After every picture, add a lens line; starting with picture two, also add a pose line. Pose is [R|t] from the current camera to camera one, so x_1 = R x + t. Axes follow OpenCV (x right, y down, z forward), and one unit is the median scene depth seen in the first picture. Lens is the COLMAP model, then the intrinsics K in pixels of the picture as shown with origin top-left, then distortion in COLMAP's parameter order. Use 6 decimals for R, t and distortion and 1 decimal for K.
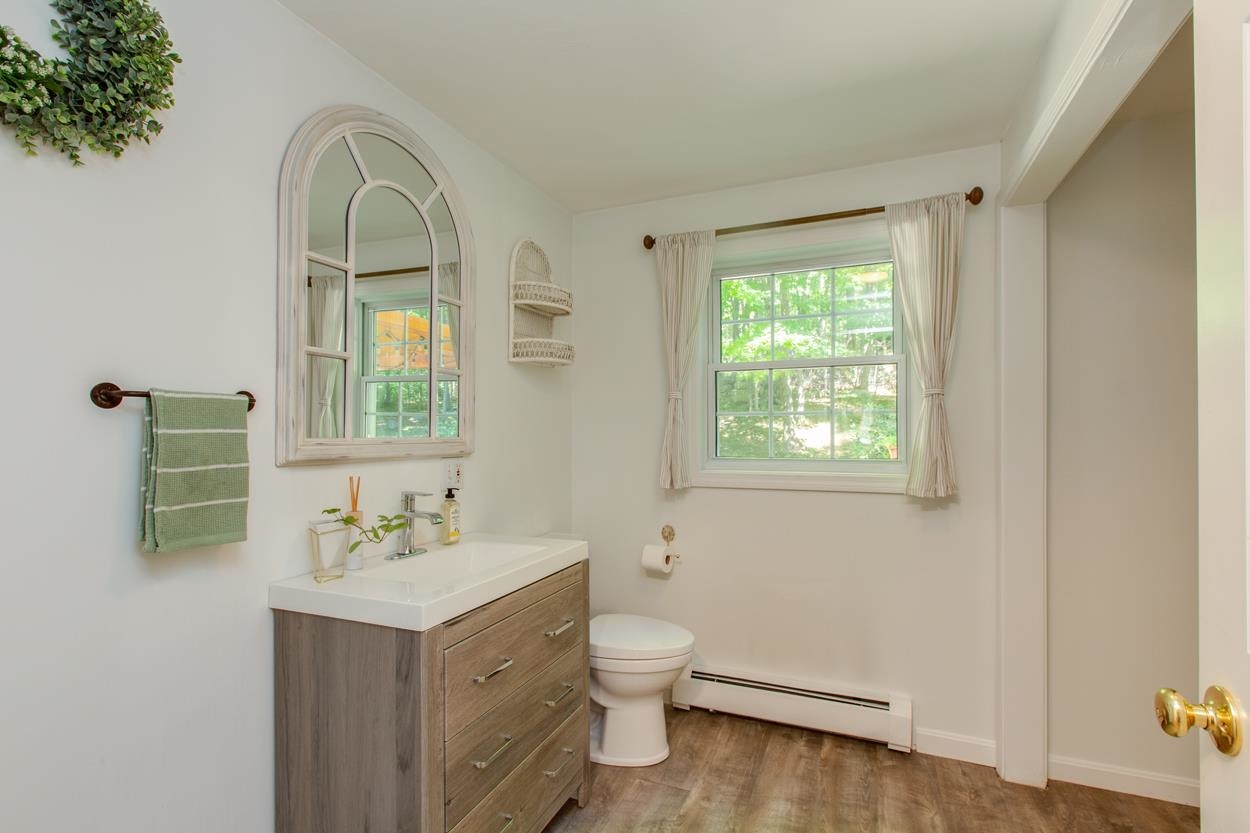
lens RADIAL K [[577.5, 0, 620.0], [0, 577.5, 416.5], [0, 0, 1]] dist [-0.001390, 0.000180]
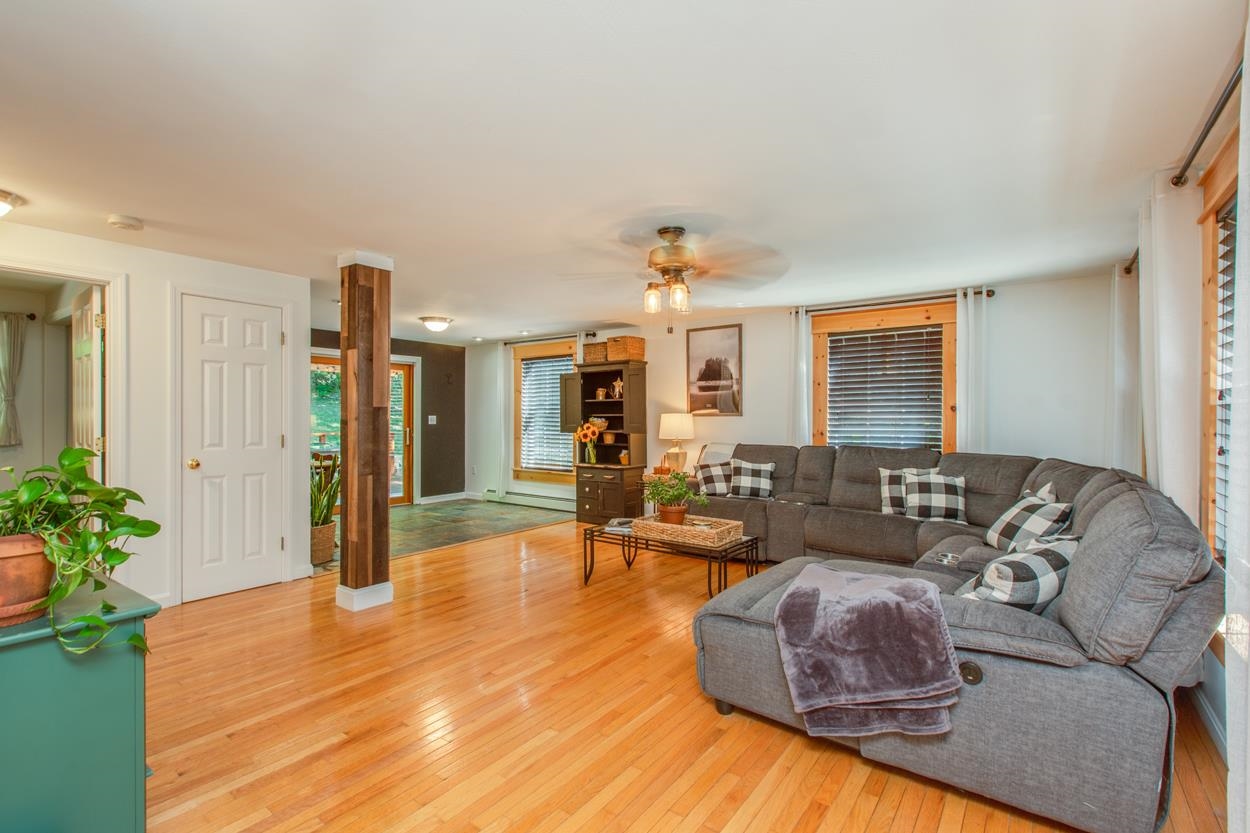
lens RADIAL K [[577.5, 0, 620.0], [0, 577.5, 416.5], [0, 0, 1]] dist [-0.001390, 0.000180]
pose [[0.229102, -0.004275, 0.973393, -1.116412], [-0.011654, 0.999907, 0.007135, -0.019816], [-0.973333, -0.012979, 0.229030, -1.863381]]
